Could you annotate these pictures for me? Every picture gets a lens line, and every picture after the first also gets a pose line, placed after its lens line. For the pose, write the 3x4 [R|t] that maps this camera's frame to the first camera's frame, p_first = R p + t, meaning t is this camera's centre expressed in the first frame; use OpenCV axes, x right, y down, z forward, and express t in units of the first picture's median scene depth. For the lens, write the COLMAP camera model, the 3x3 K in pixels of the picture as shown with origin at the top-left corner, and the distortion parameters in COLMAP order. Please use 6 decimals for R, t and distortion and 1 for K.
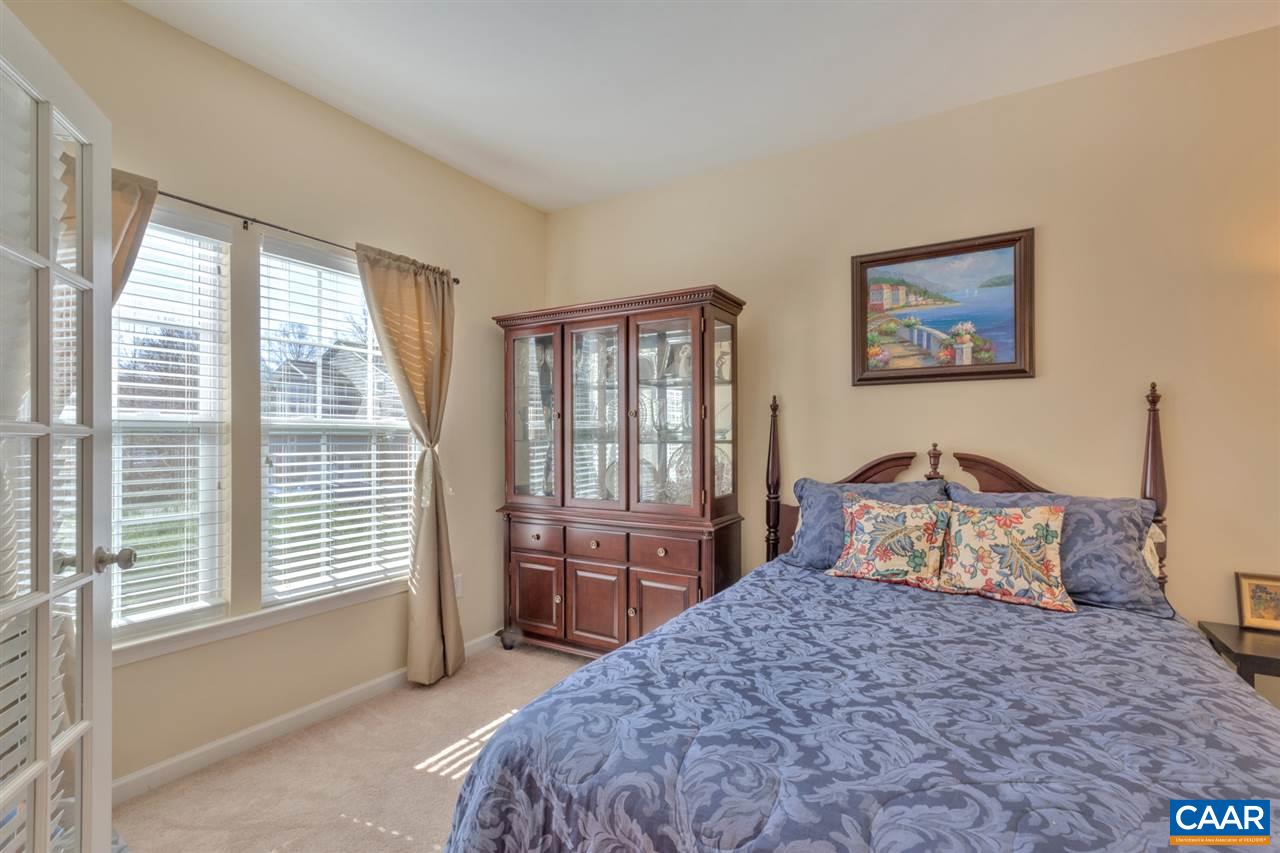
lens RADIAL K [[585.2, 0, 641.7], [0, 585.2, 429.7], [0, 0, 1]] dist [-0.000733, 0.000727]
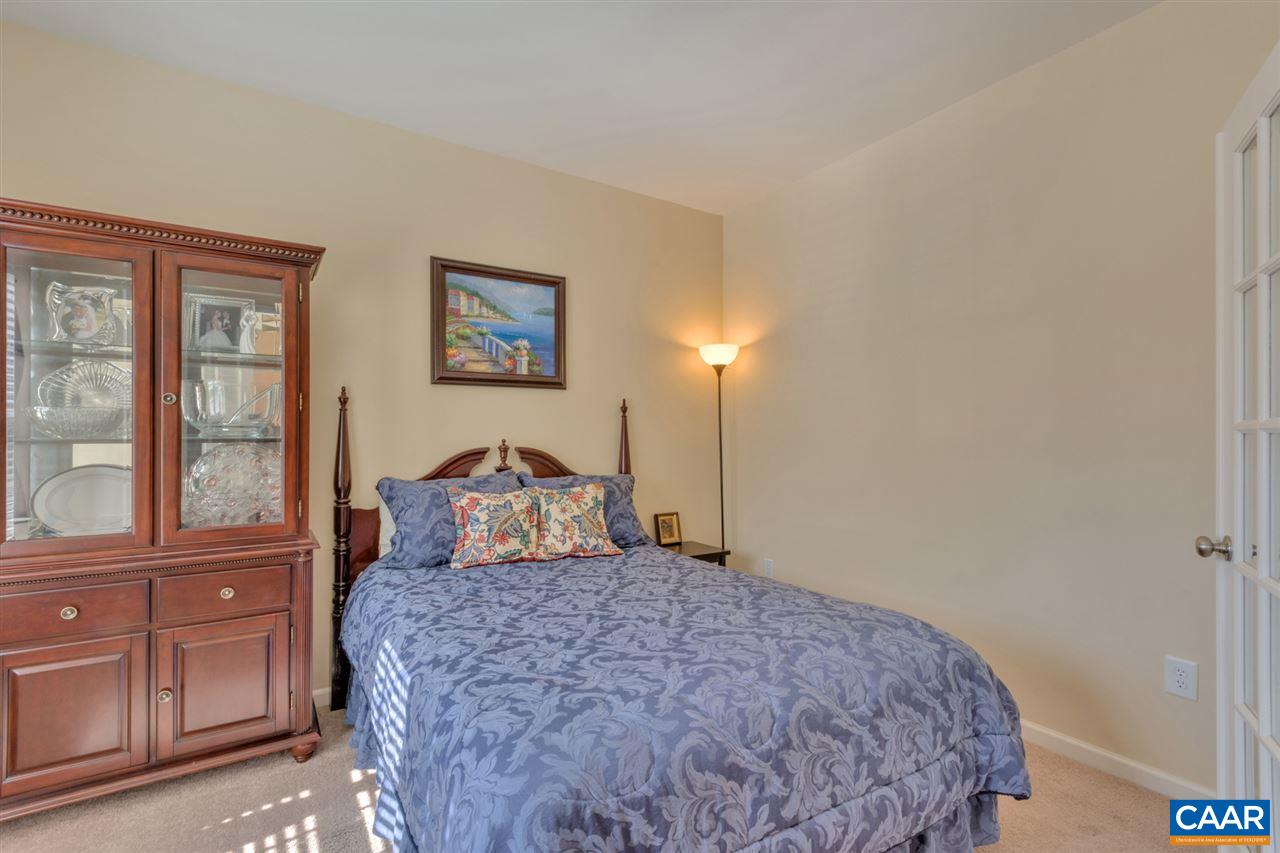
lens RADIAL K [[585.2, 0, 641.3], [0, 585.2, 433.8], [0, 0, 1]] dist [-0.000733, 0.000727]
pose [[0.431845, 0.001074, 0.901947, -0.503264], [-0.011843, 0.999920, 0.004479, 0.004291], [-0.901870, -0.012616, 0.431823, 0.291869]]
